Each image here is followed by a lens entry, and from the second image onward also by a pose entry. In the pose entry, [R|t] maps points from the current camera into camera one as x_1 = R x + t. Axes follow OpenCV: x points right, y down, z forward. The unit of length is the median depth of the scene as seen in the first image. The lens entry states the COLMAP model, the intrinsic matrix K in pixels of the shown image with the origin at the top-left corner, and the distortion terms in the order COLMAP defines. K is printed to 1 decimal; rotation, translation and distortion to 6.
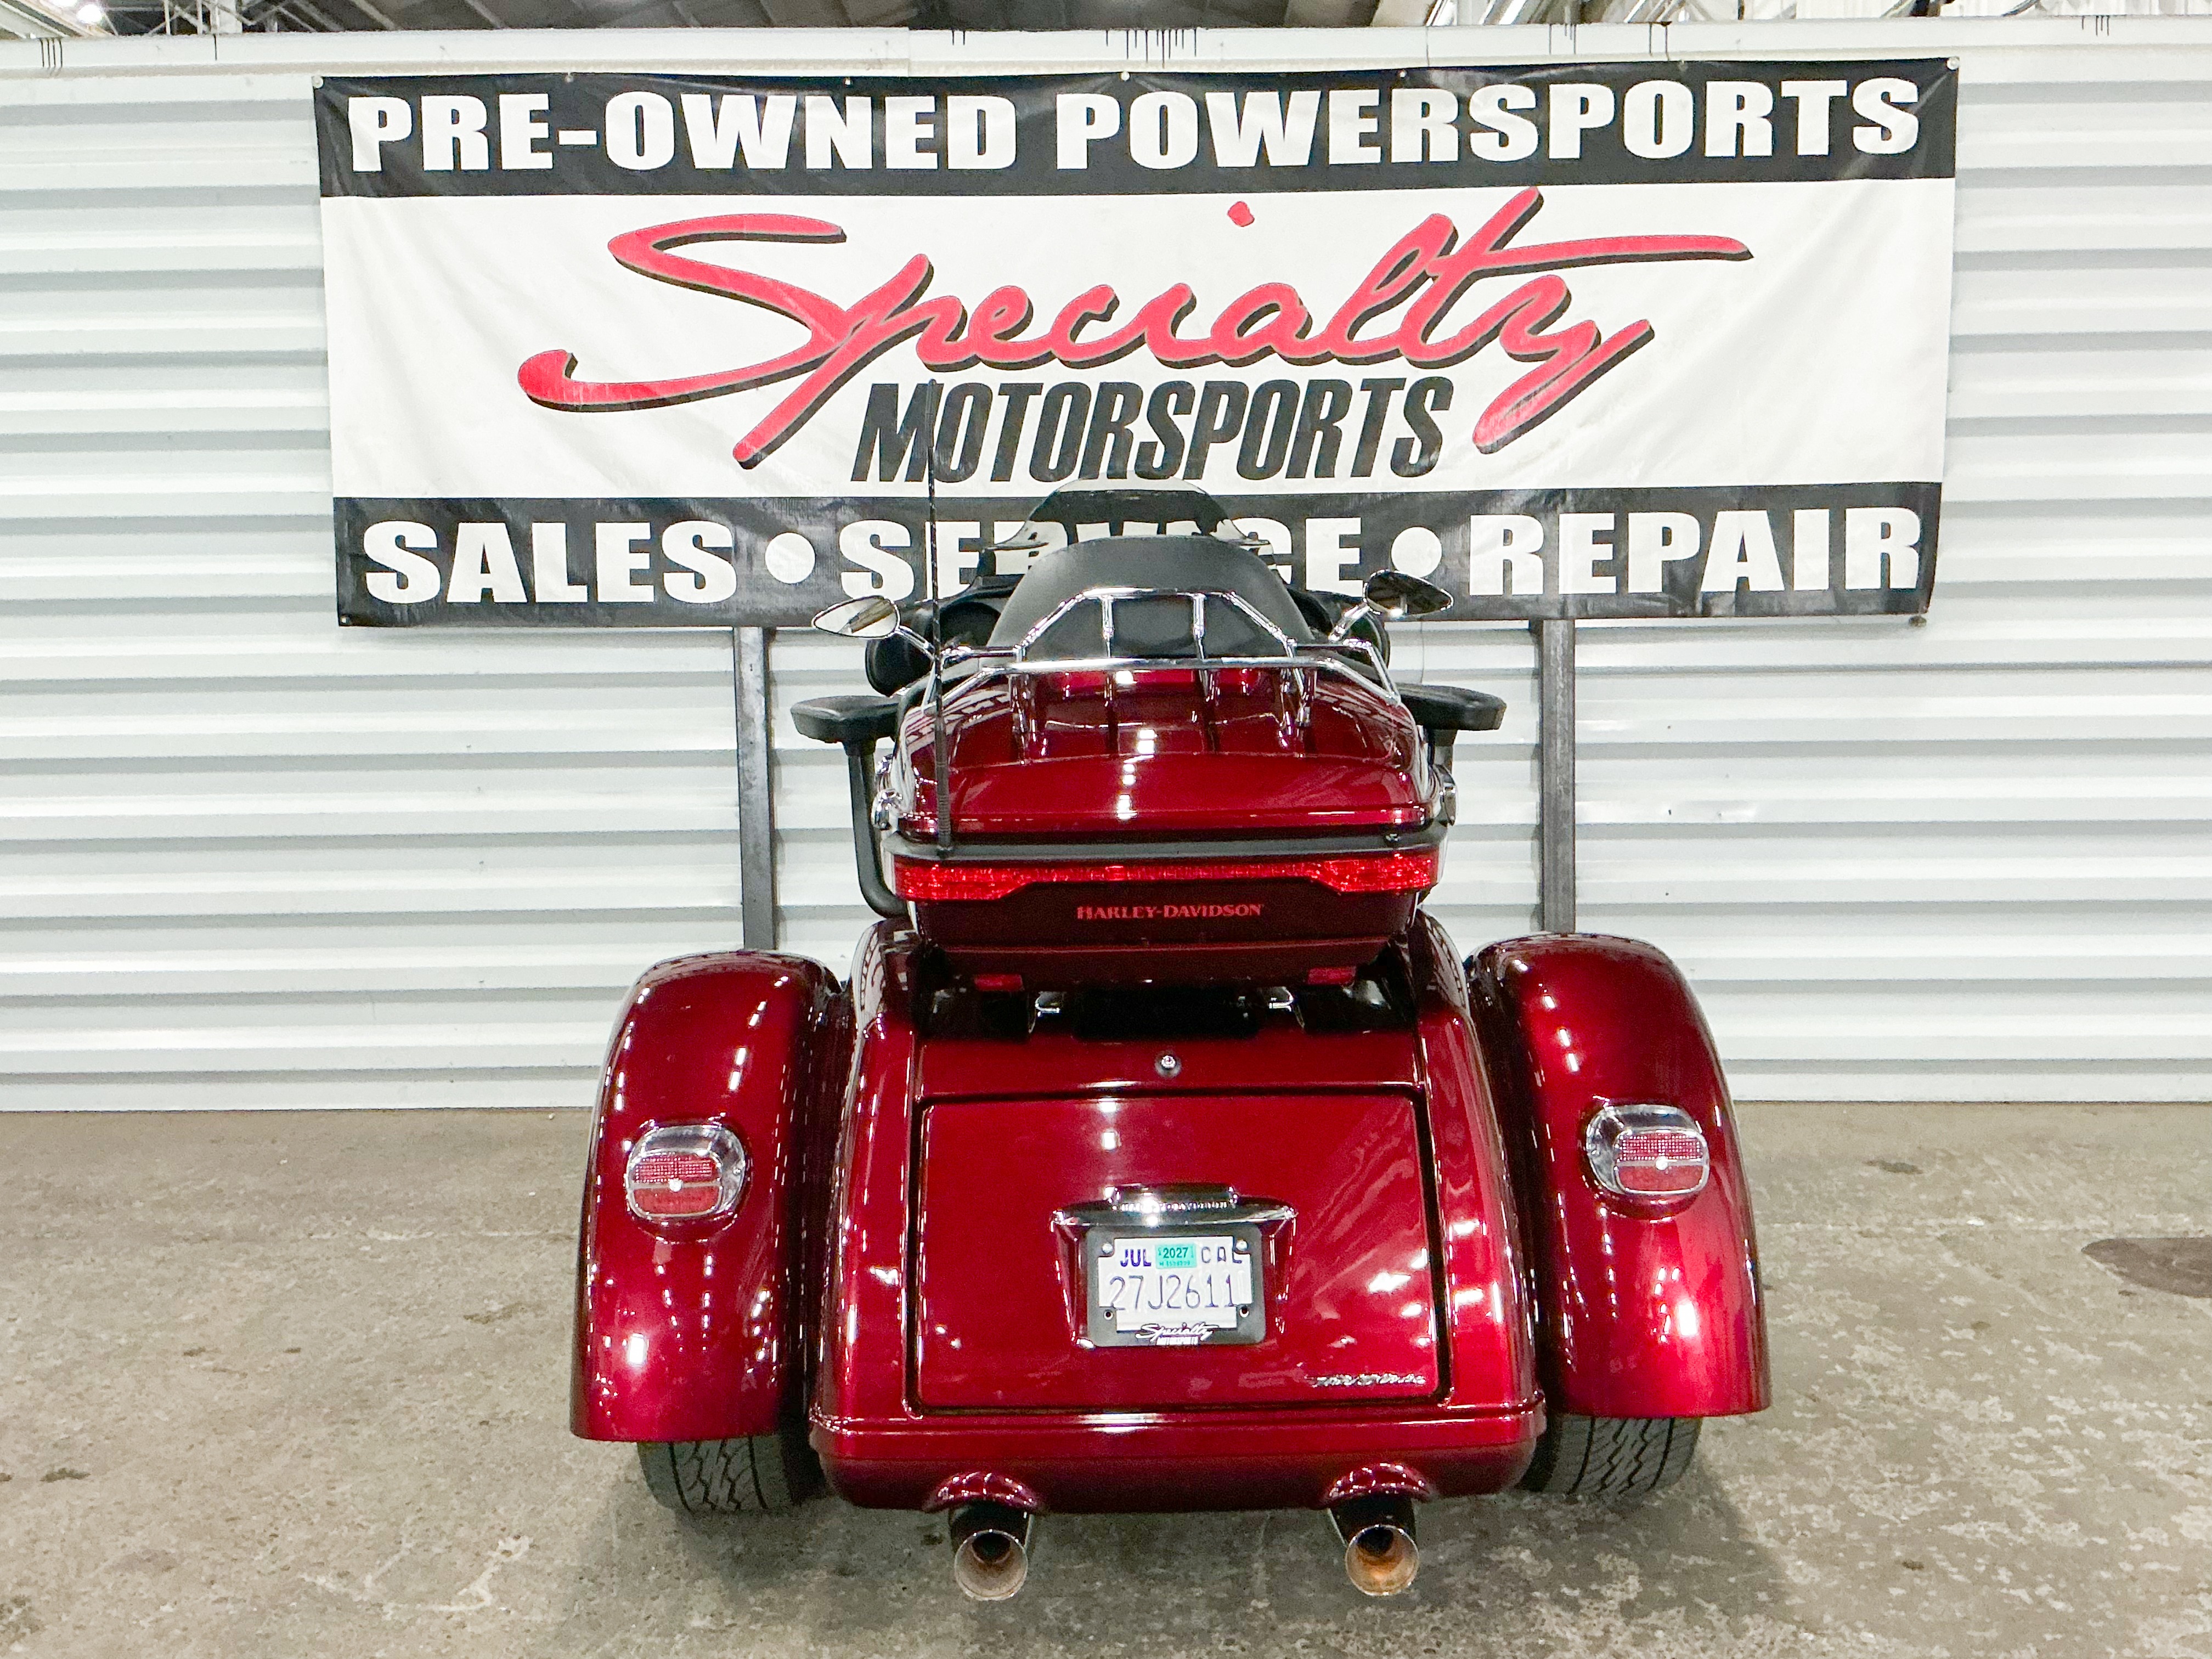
lens RADIAL K [[2313.7, 0, 1106.0], [0, 2313.7, 829.5], [0, 0, 1]] dist [0.156740, -0.330760]
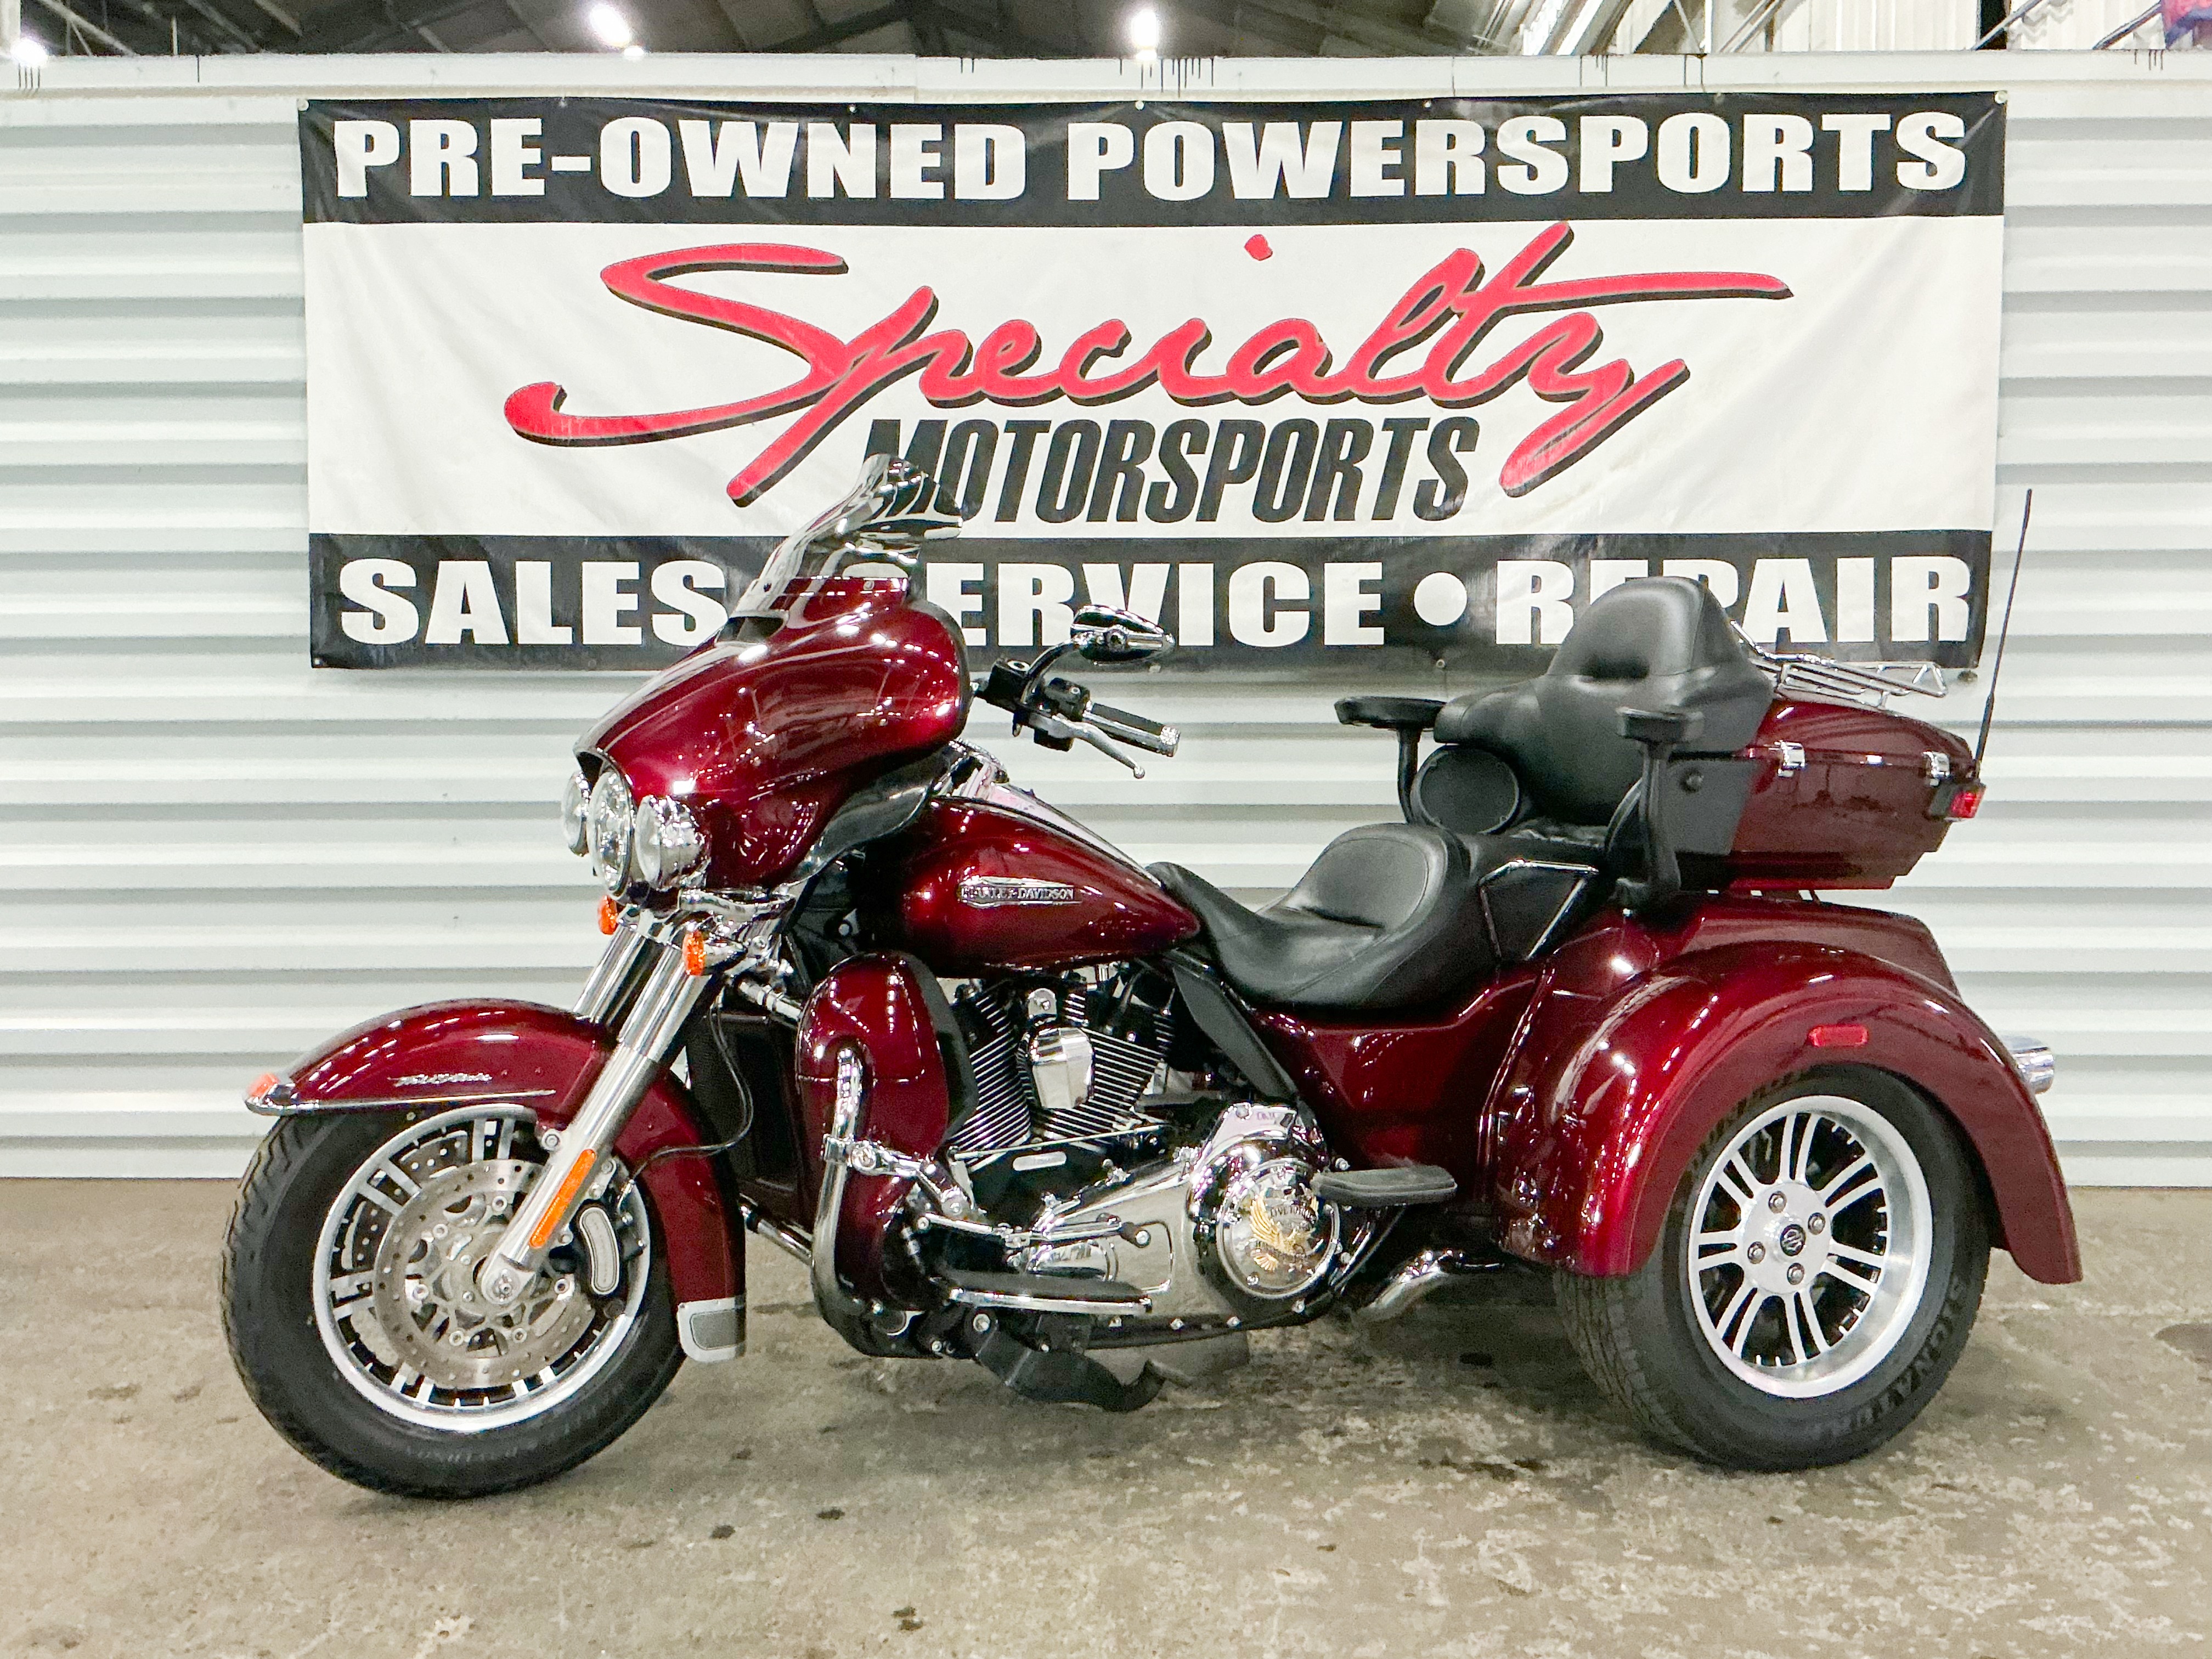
lens RADIAL K [[2352.1, 0, 1106.0], [0, 2352.1, 829.5], [0, 0, 1]] dist [0.159428, -0.336216]
pose [[0.999948, 0.009000, -0.004760, 0.001733], [-0.009205, 0.998950, -0.044872, 0.020330], [0.004351, 0.044913, 0.998981, 0.034767]]
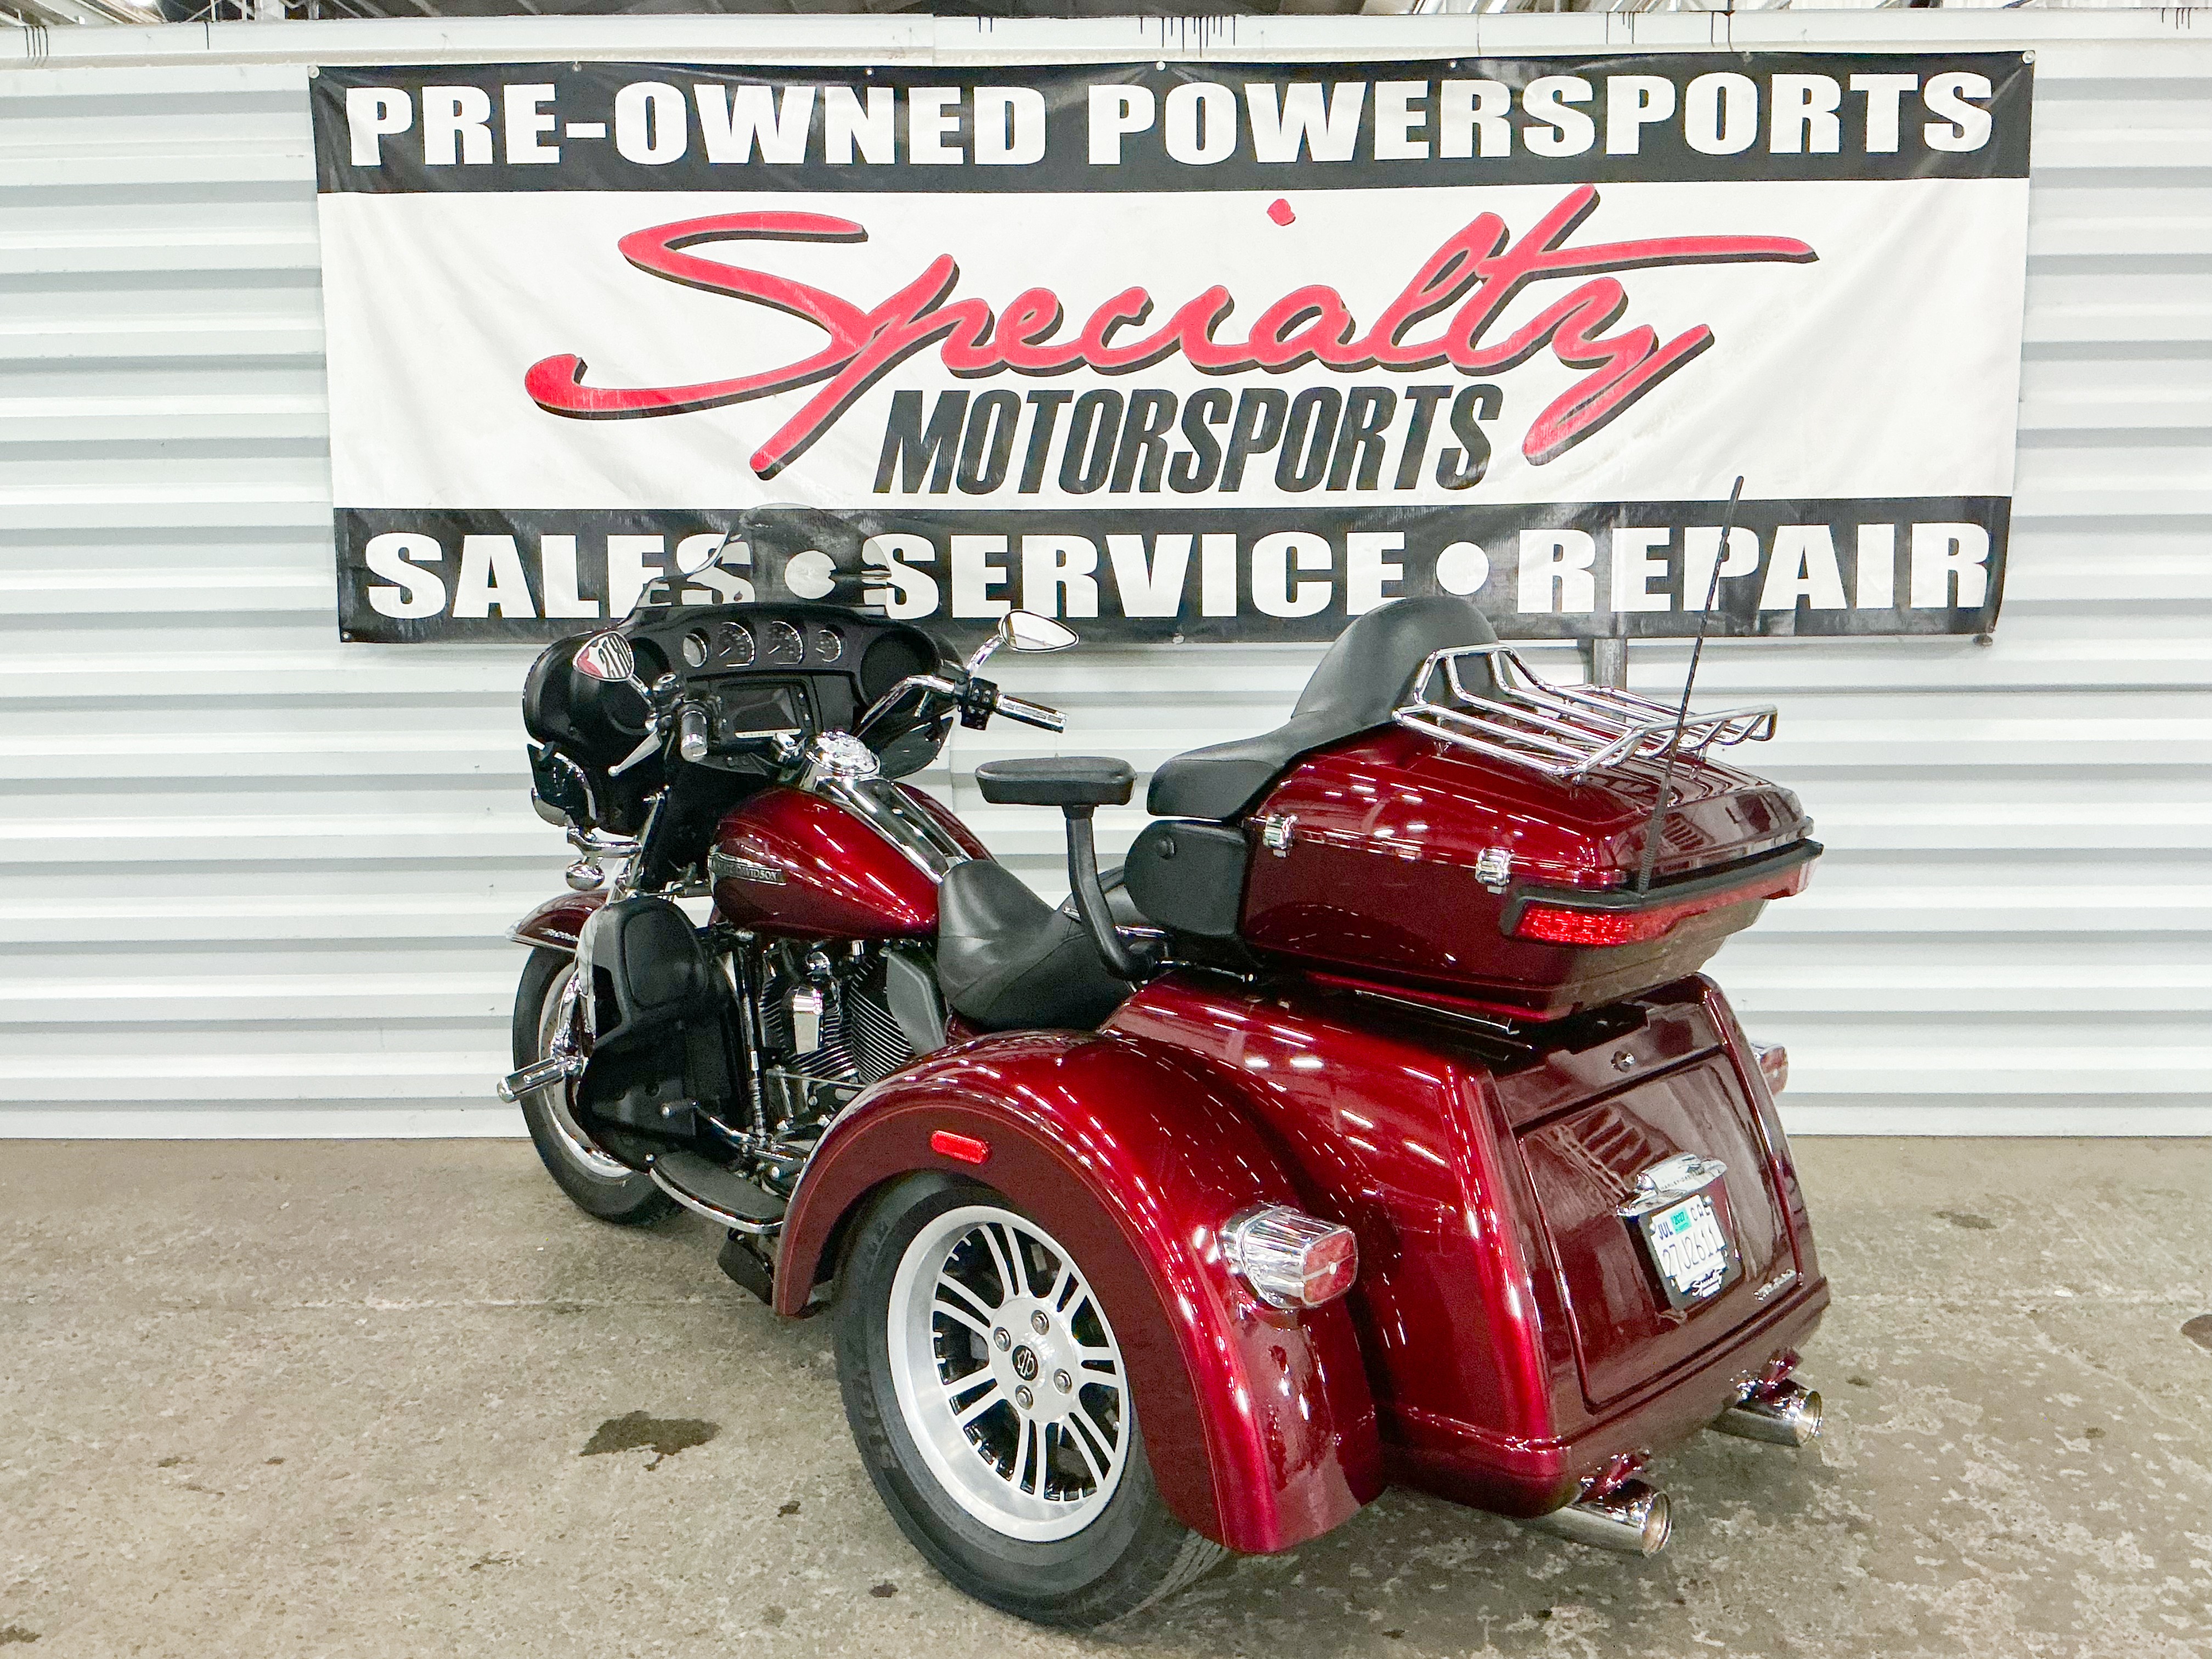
lens RADIAL K [[2144.6, 0, 1106.0], [0, 2144.6, 829.5], [0, 0, 1]] dist [0.154394, -0.335215]
pose [[0.999997, 0.001752, 0.001526, -0.014835], [-0.001798, 0.999526, 0.030735, -0.038825], [-0.001471, -0.030738, 0.999526, 0.107915]]
